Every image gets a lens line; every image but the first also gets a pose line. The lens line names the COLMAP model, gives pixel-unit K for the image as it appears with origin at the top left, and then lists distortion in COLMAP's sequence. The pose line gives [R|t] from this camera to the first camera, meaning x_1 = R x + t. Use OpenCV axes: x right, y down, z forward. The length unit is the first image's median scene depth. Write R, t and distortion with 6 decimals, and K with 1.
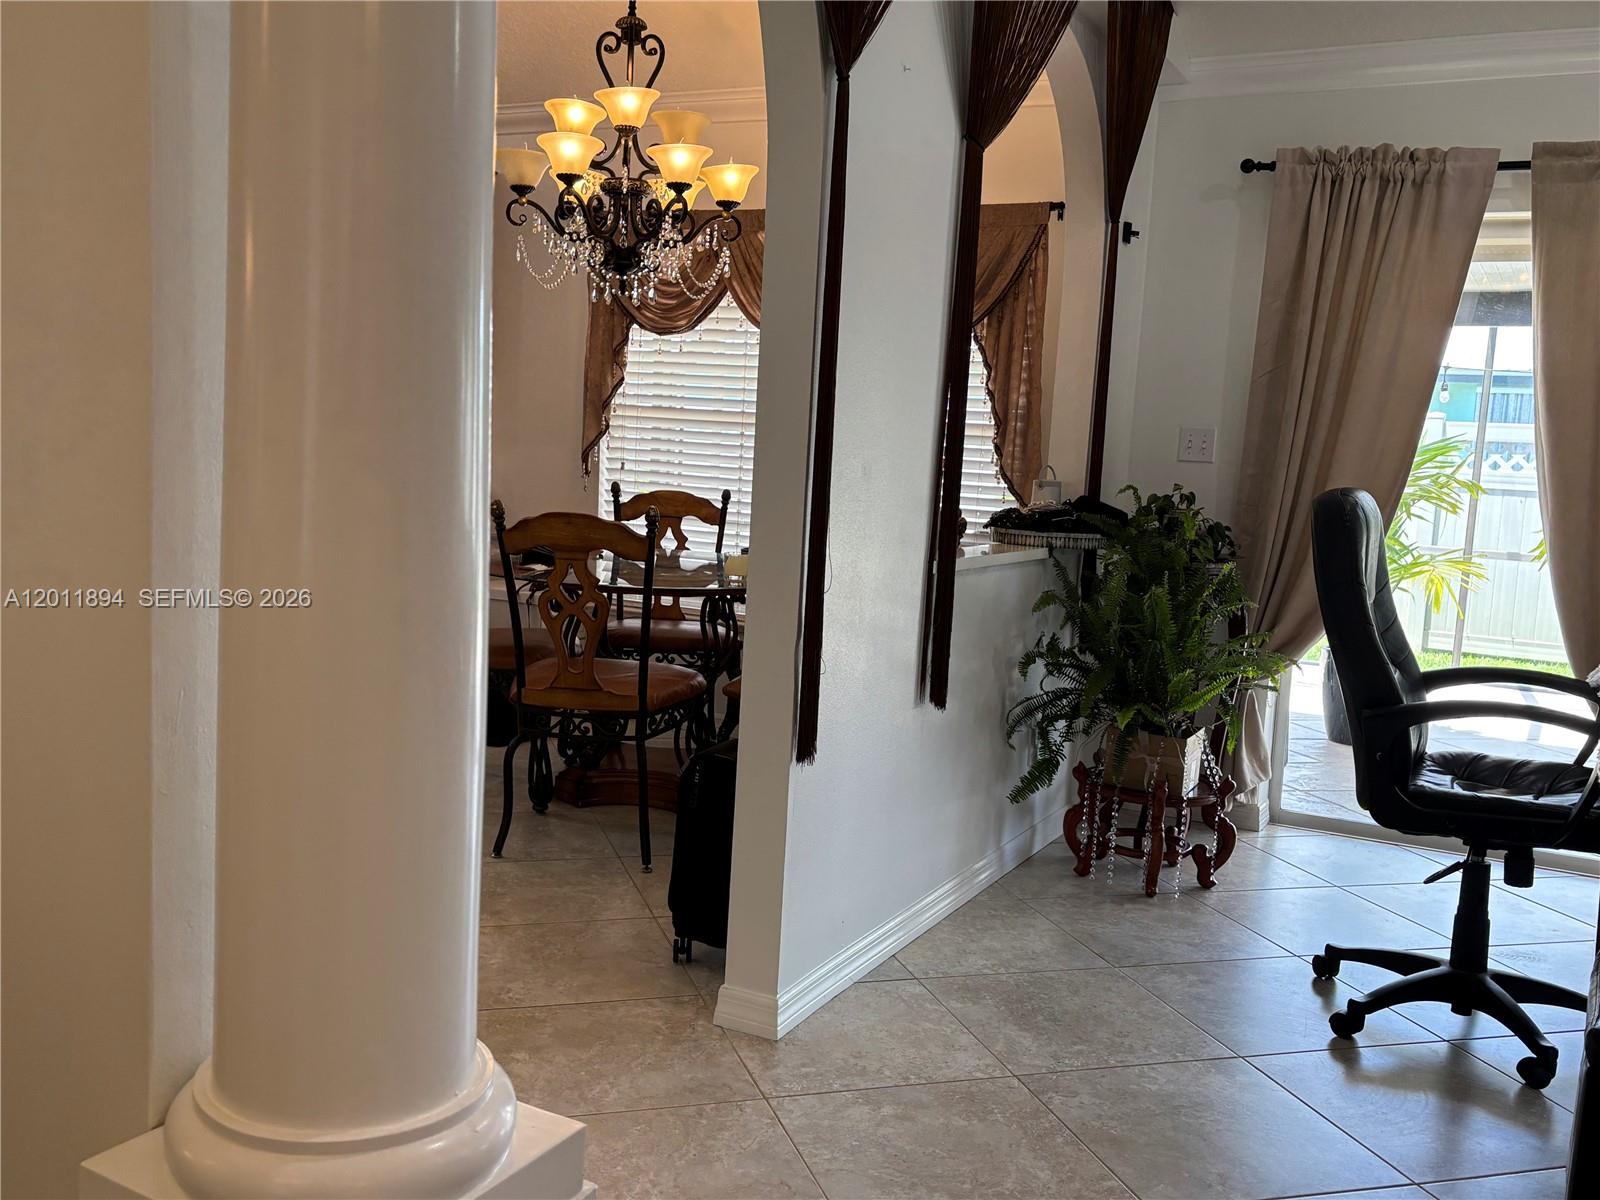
lens RADIAL K [[1466.3, 0, 798.4], [0, 1466.3, 575.6], [0, 0, 1]] dist [0.014197, 0.008599]
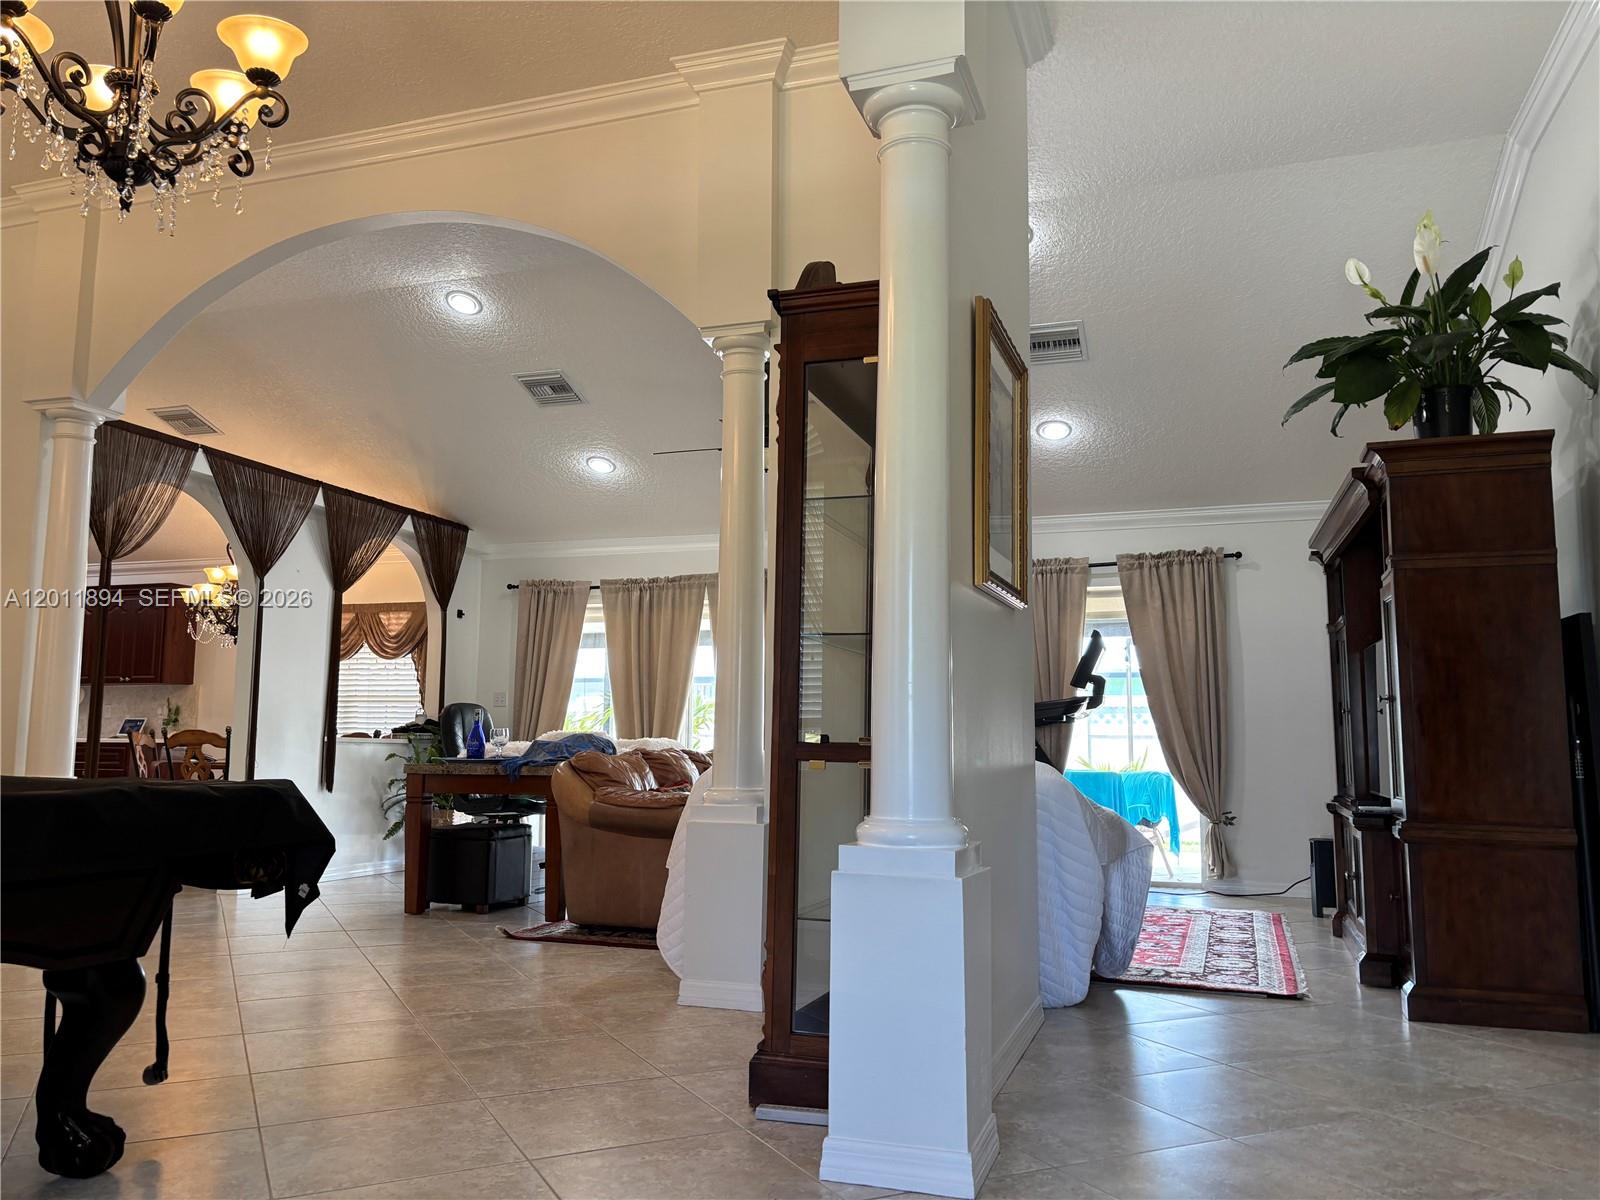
lens RADIAL K [[1202.4, 0, 797.8], [0, 1202.4, 613.3], [0, 0, 1]] dist [0.150757, -0.385012]
pose [[0.985467, -0.026543, 0.167782, 0.476529], [0.059339, 0.979284, -0.193603, 0.207599], [-0.159167, 0.200745, 0.966627, -1.137174]]
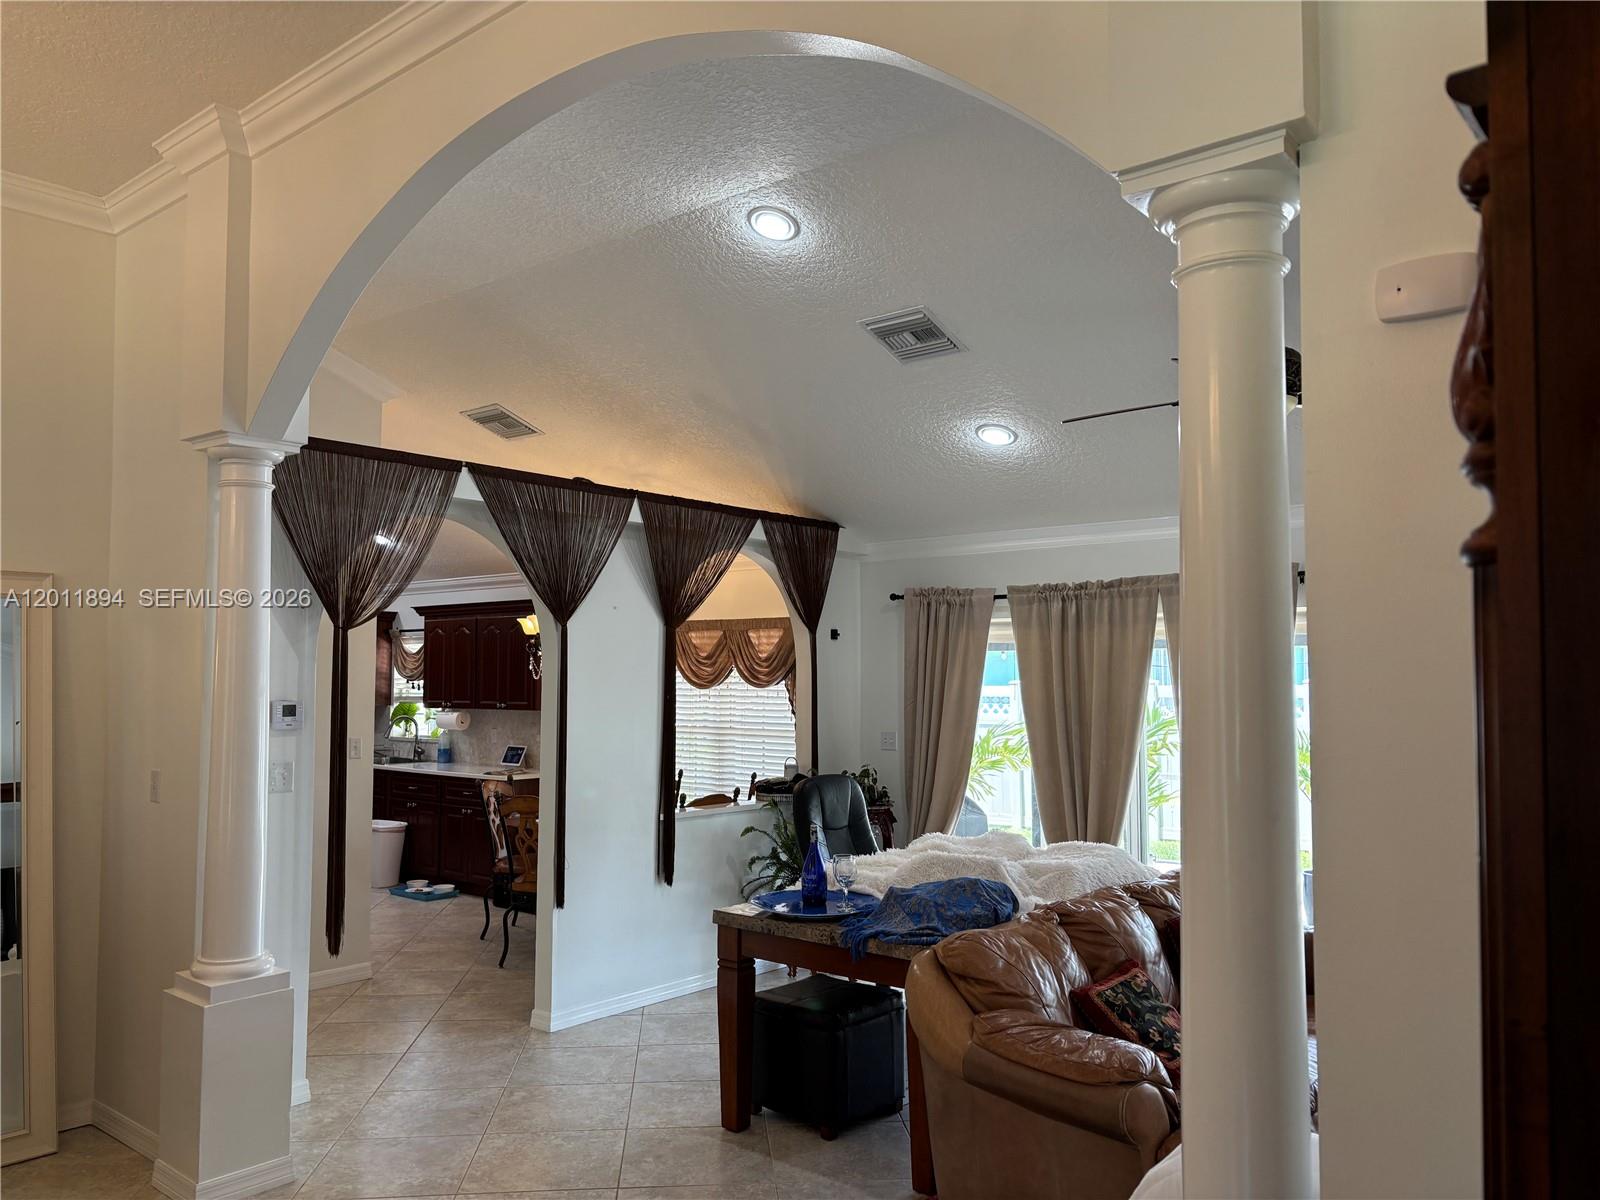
lens RADIAL K [[1202.4, 0, 797.8], [0, 1202.4, 613.3], [0, 0, 1]] dist [0.150757, -0.385012]
pose [[0.977336, -0.063524, -0.201937, 0.540976], [0.031974, 0.987268, -0.155820, -0.016345], [0.209265, 0.145832, 0.966924, -0.593786]]
